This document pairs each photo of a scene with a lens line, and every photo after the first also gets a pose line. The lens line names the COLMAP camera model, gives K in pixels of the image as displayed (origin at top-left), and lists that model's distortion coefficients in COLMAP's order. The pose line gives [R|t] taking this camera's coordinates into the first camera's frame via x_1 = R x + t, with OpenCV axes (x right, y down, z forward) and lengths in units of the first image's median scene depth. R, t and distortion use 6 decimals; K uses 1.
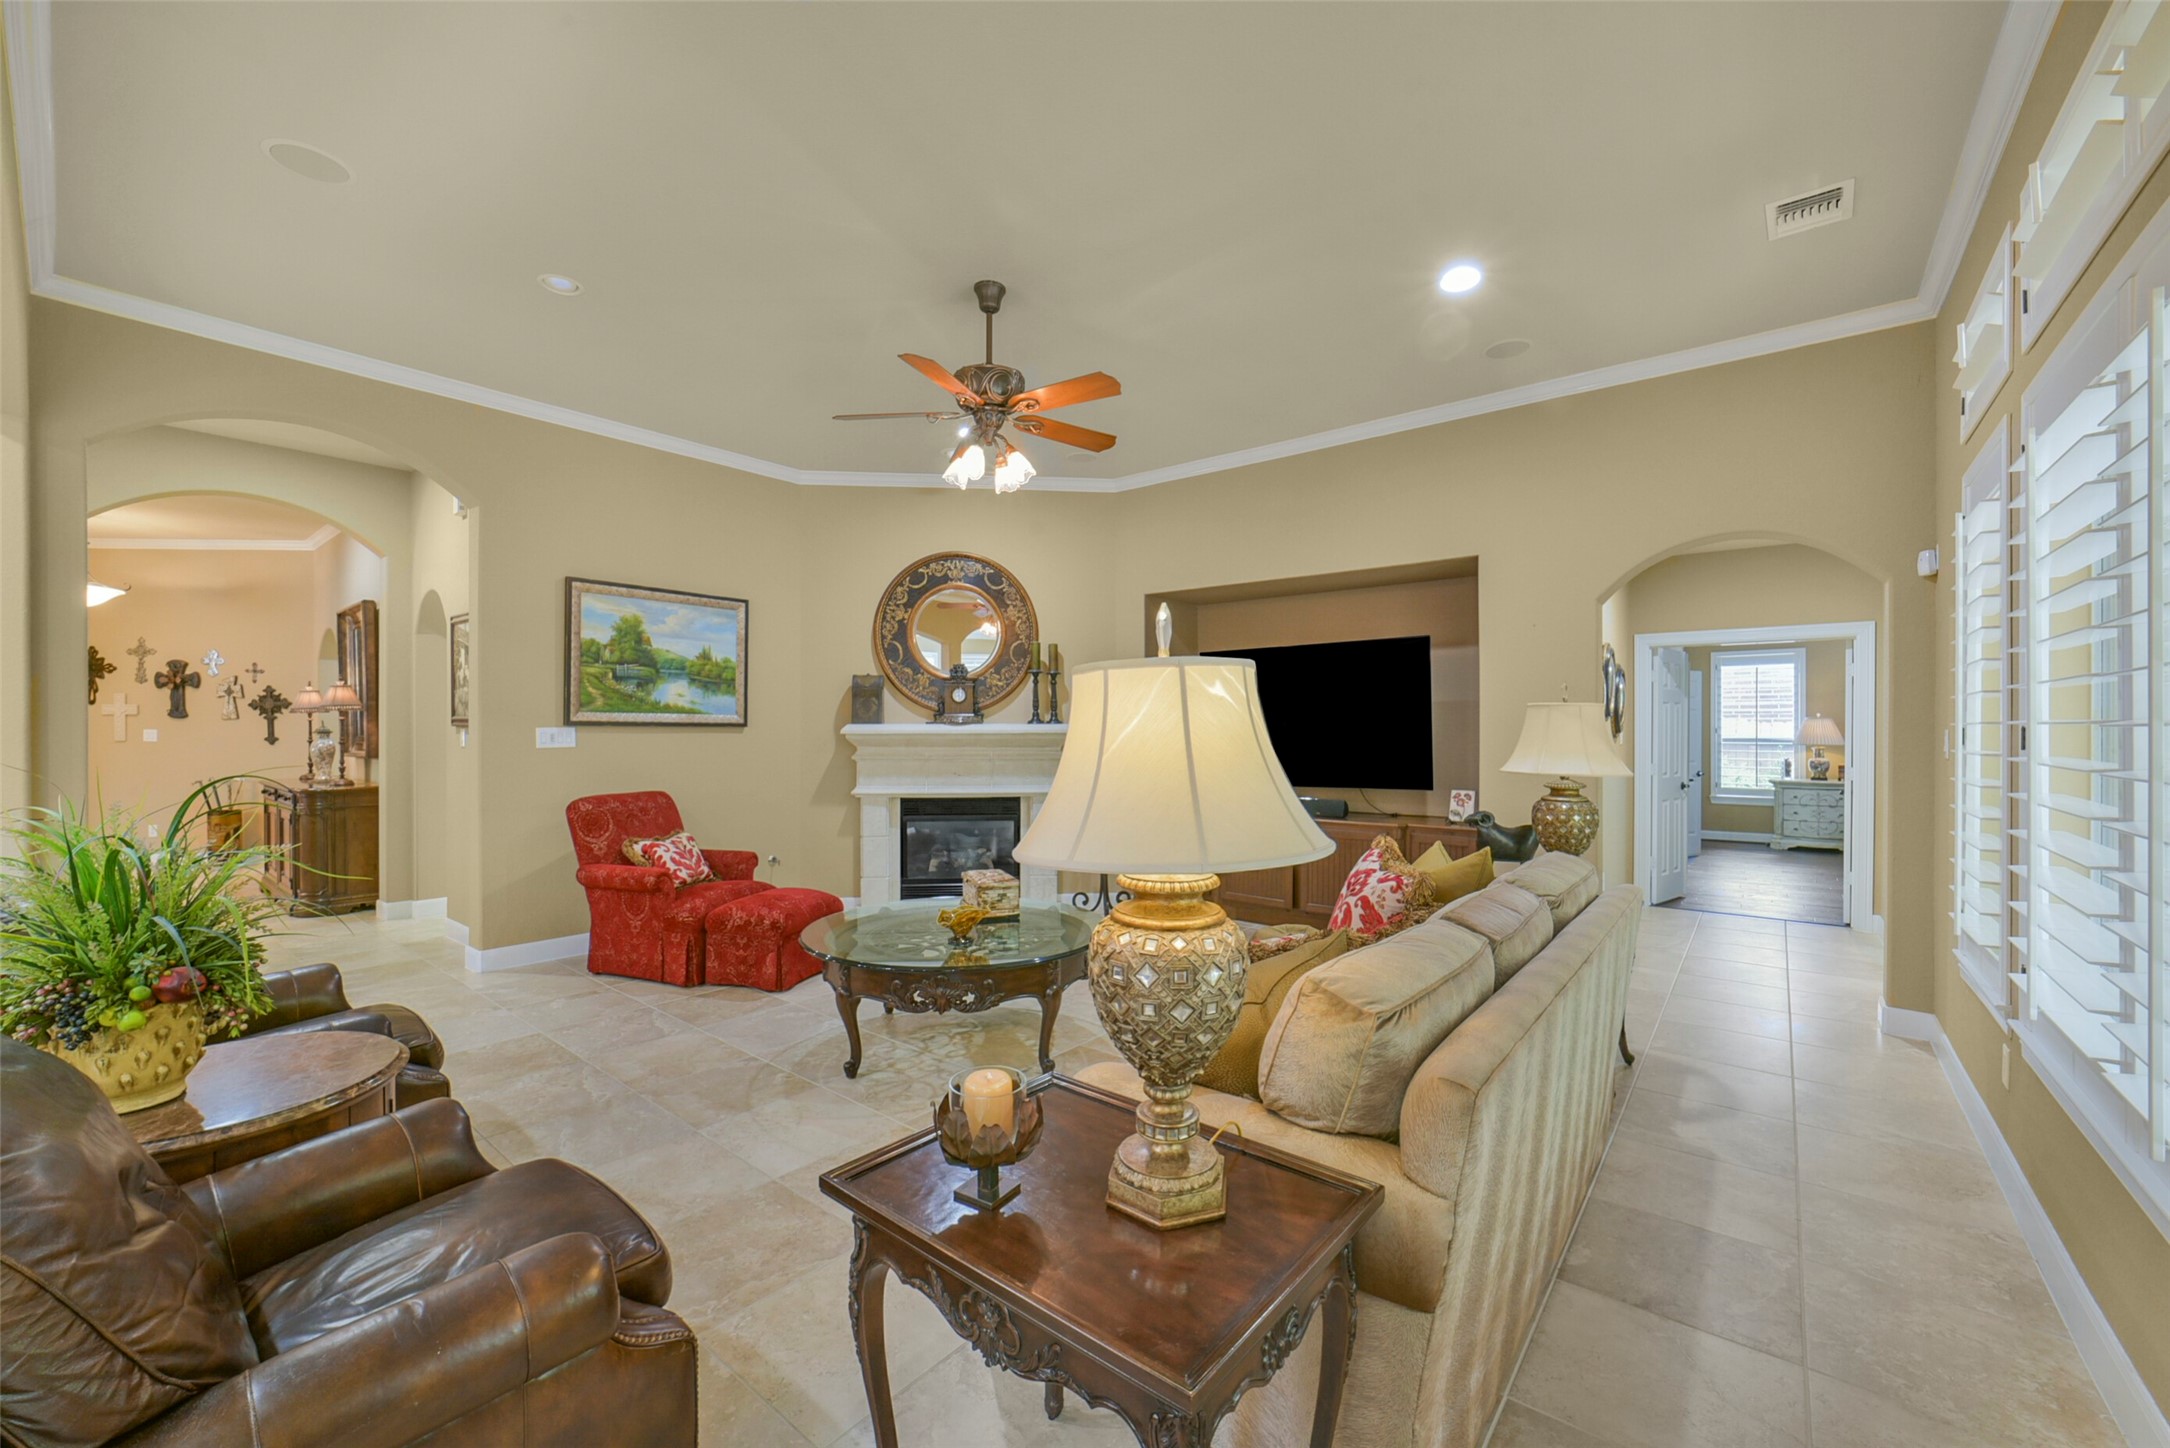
lens RADIAL K [[857.7, 0, 1094.2], [0, 857.7, 723.5], [0, 0, 1]] dist [-0.026710, 0.011192]
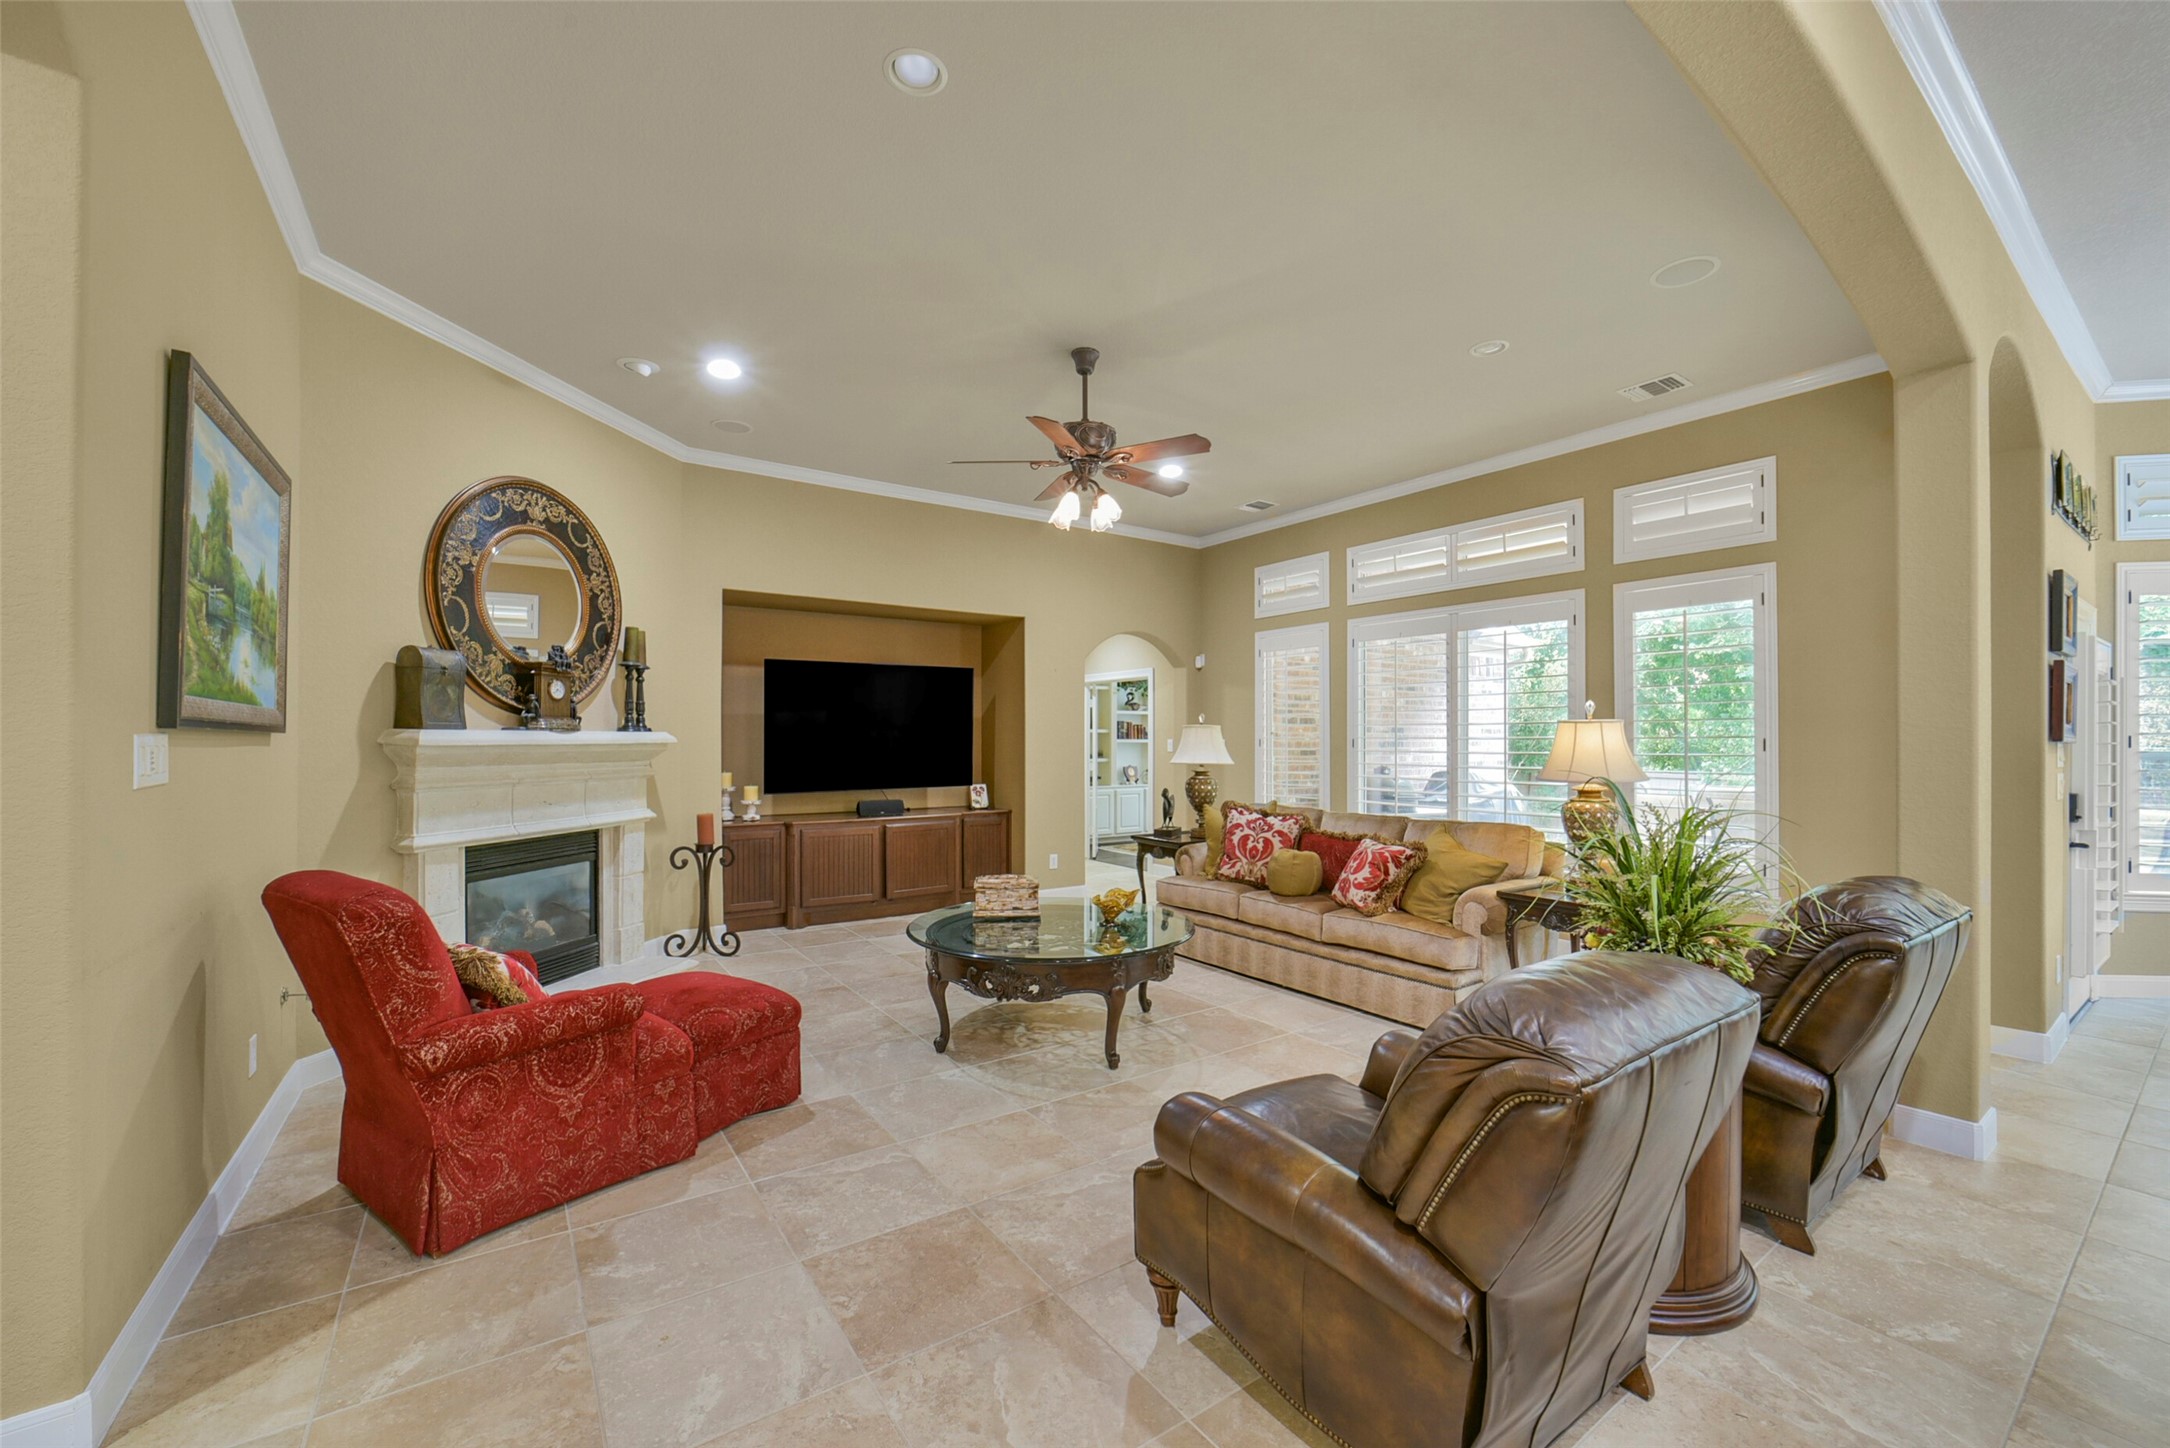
lens RADIAL K [[849.9, 0, 1085.0], [0, 849.9, 724.0], [0, 0, 1]] dist [-0.028389, -0.000035]
pose [[0.284563, 0.016861, 0.958509, -0.717424], [-0.006217, 0.999857, -0.015743, 0.003035], [-0.958637, -0.001479, 0.284628, 0.404886]]
